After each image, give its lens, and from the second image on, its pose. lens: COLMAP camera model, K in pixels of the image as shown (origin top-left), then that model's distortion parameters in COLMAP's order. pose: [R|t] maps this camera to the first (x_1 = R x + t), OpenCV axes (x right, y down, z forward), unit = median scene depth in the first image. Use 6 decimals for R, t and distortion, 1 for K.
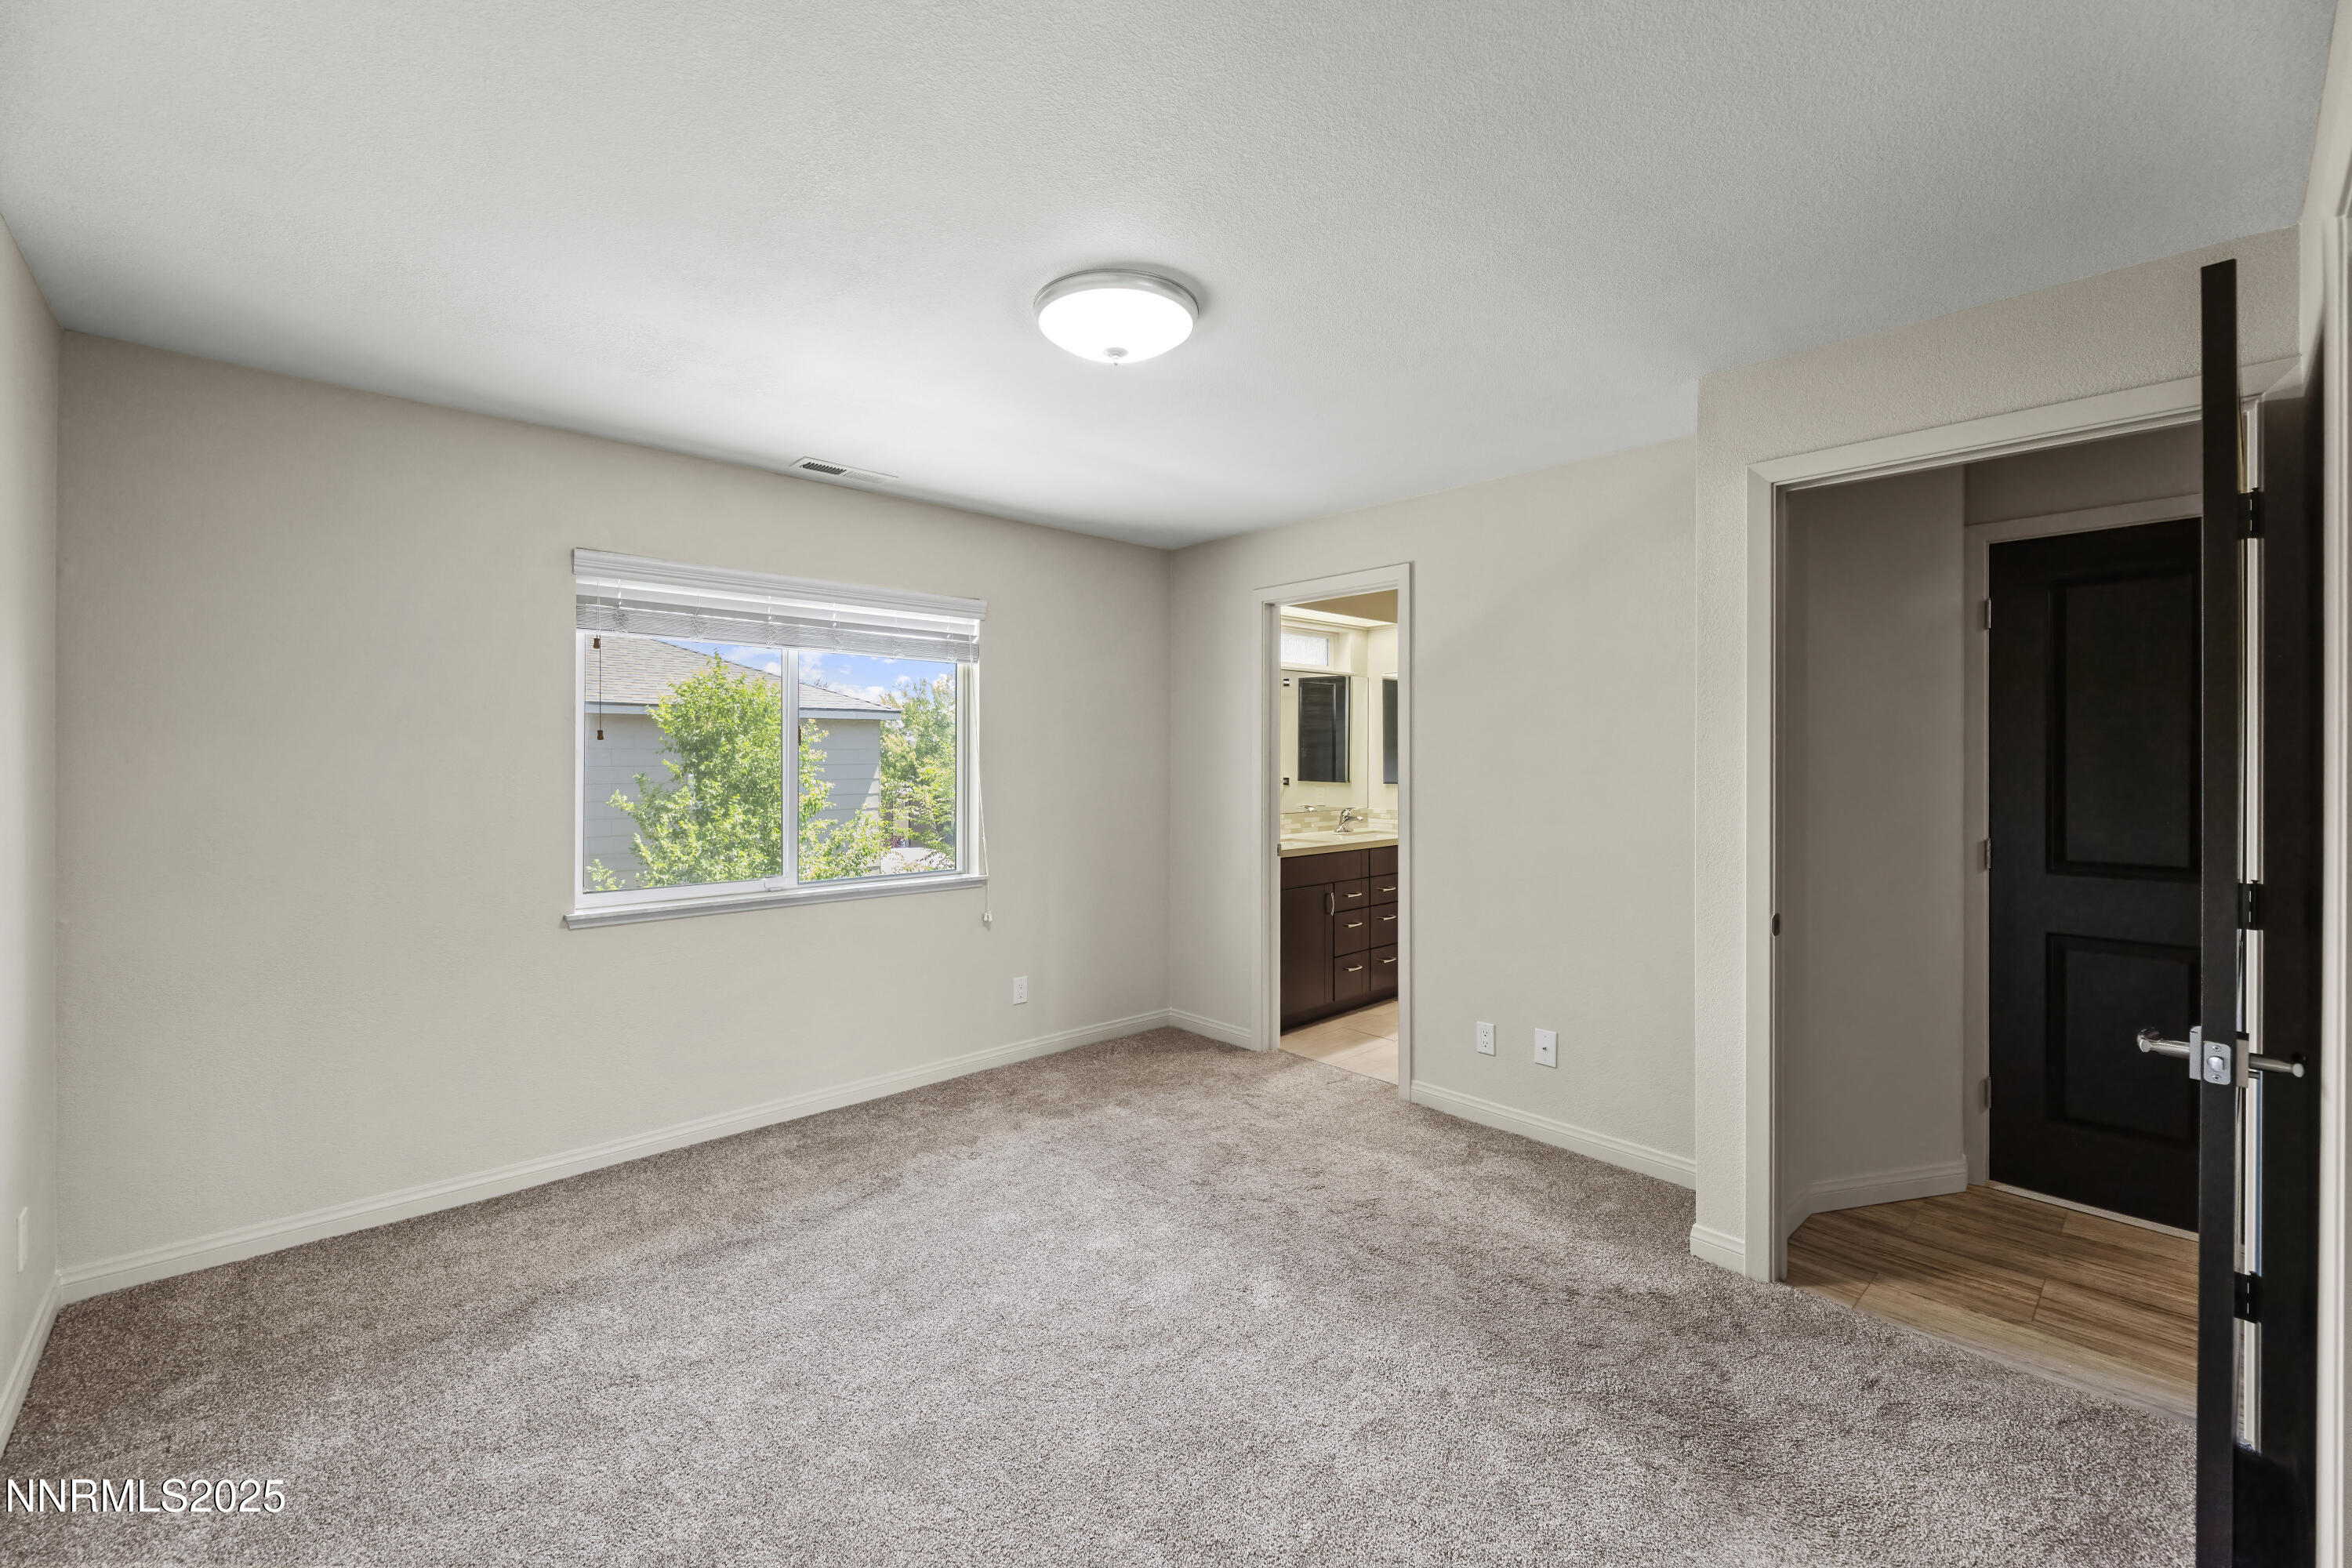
lens RADIAL K [[959.0, 0, 1154.3], [0, 959.0, 767.0], [0, 0, 1]] dist [0.003709, 0.000055]
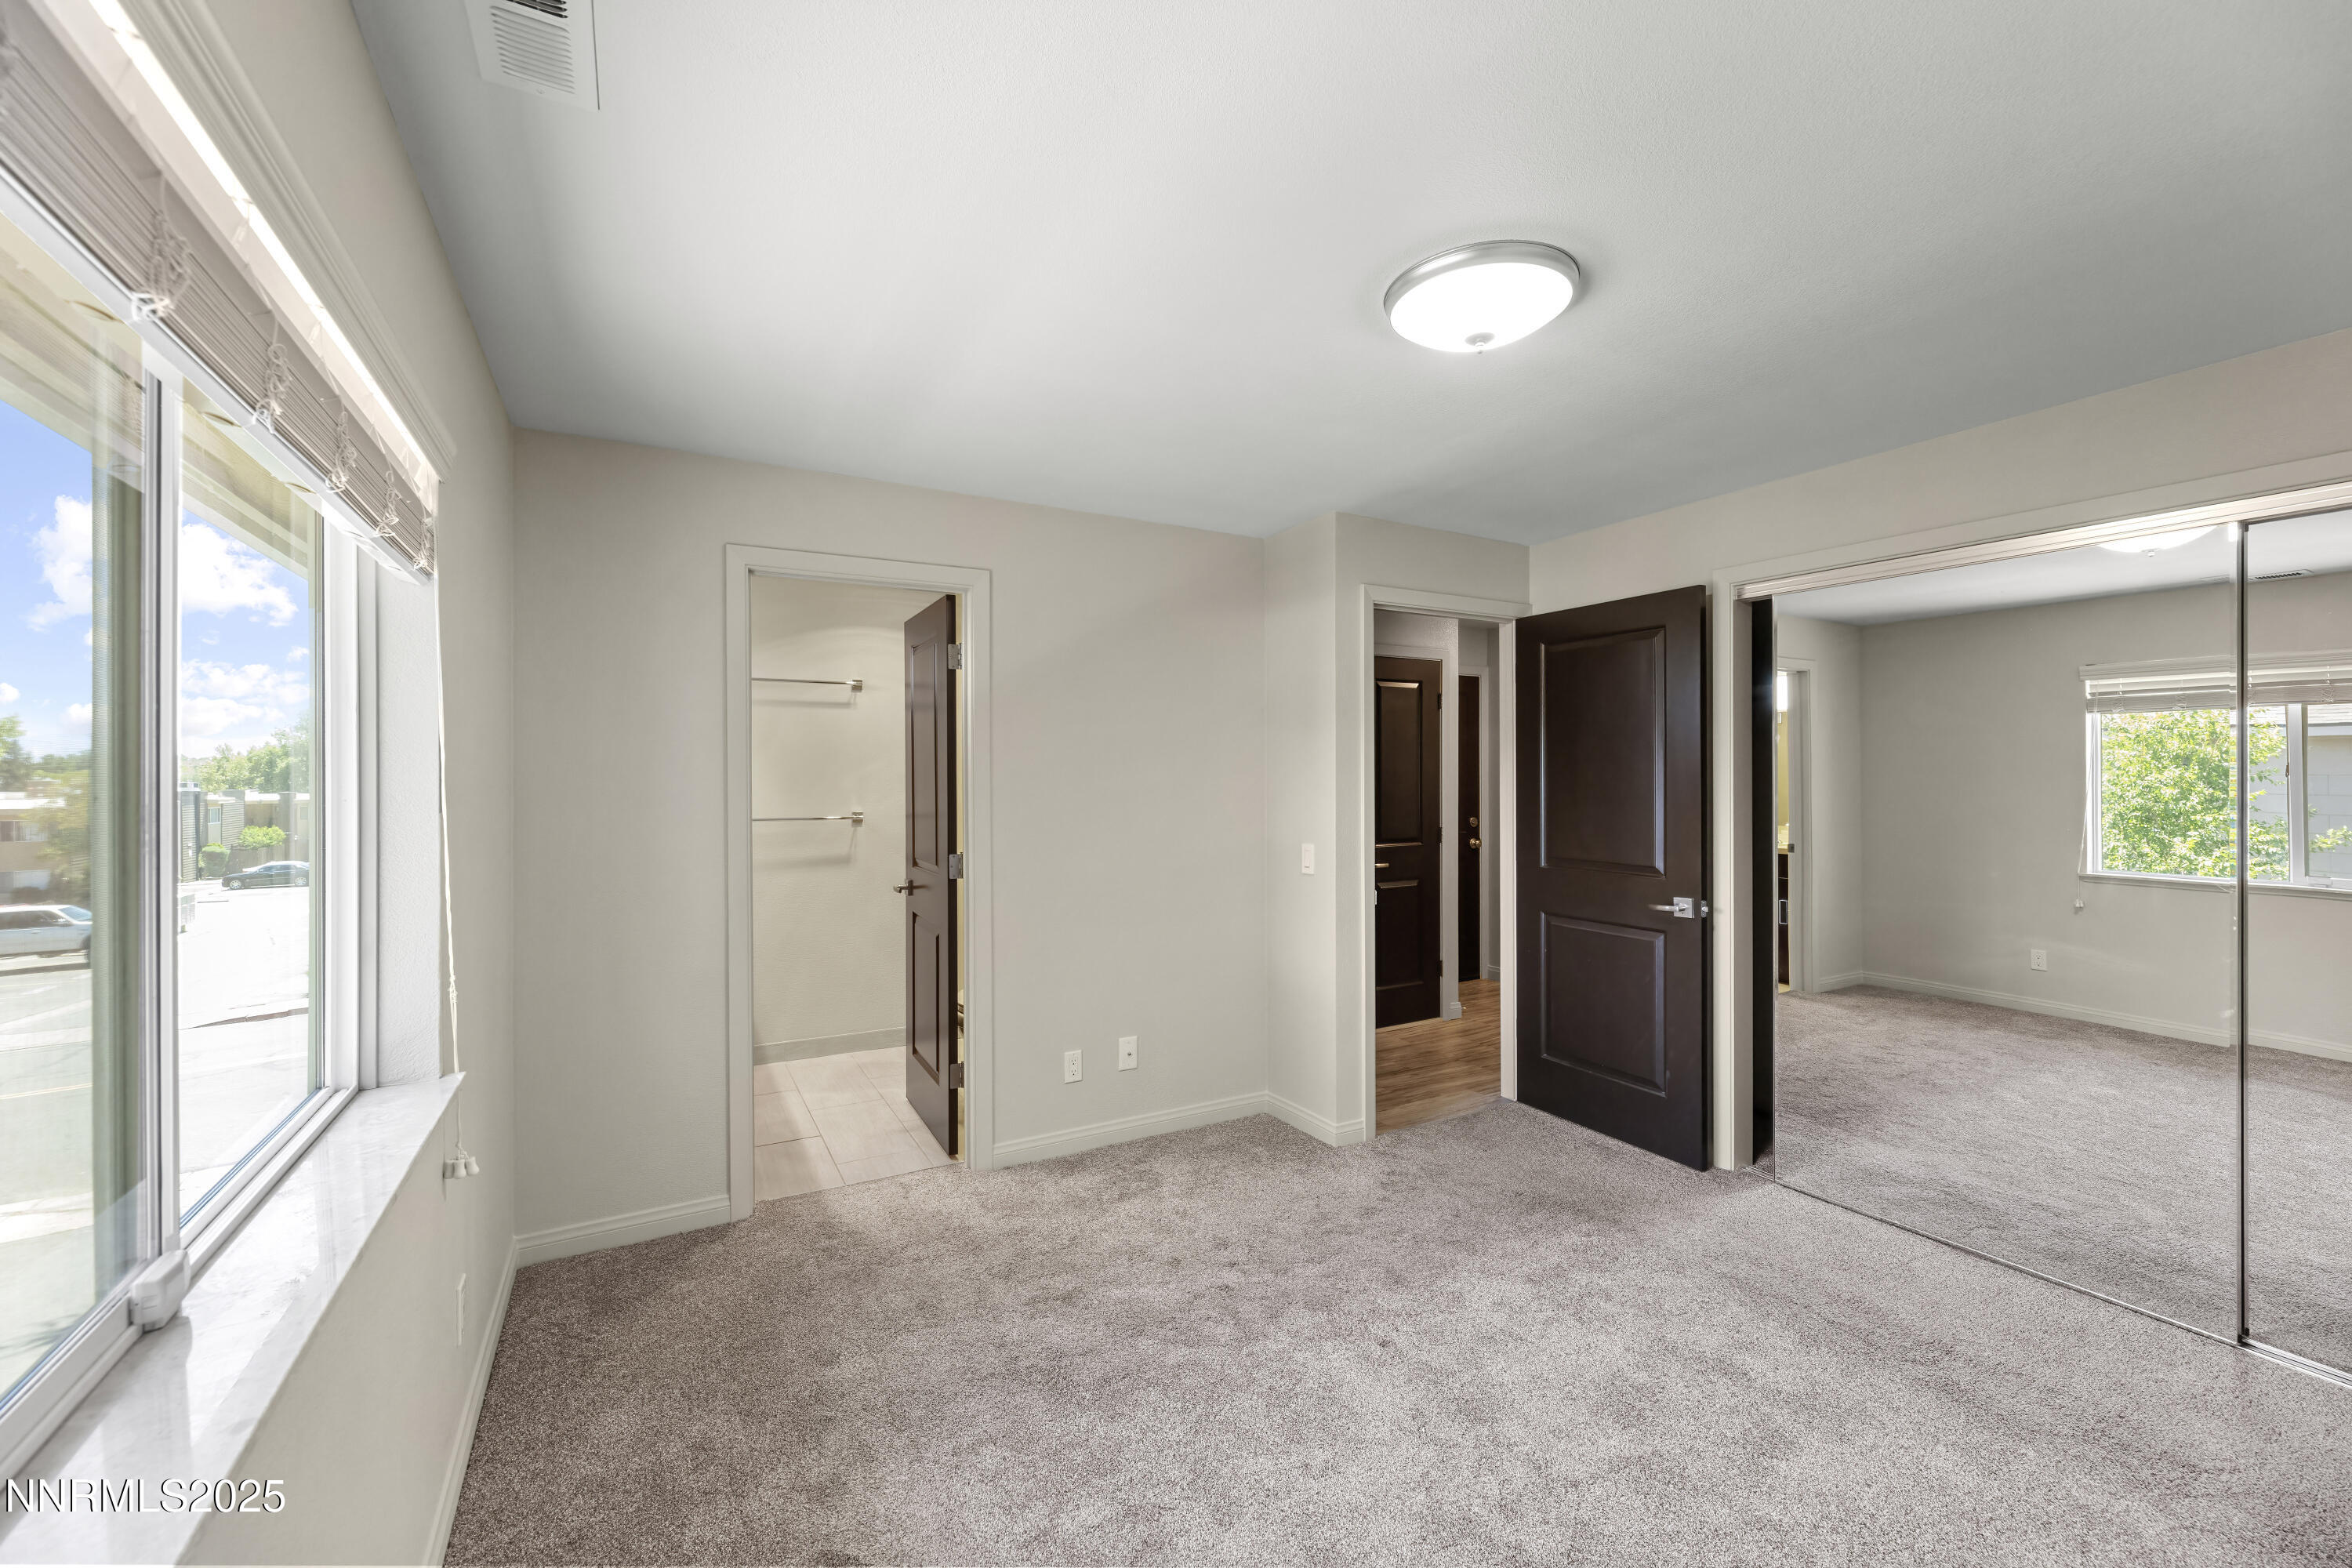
lens RADIAL K [[959.0, 0, 1166.0], [0, 959.0, 773.0], [0, 0, 1]] dist [0.003709, 0.000055]
pose [[0.217227, 0.002167, 0.976119, -0.707713], [0.012726, 0.999906, -0.005052, -0.018930], [-0.976038, 0.013519, 0.217179, 0.793959]]
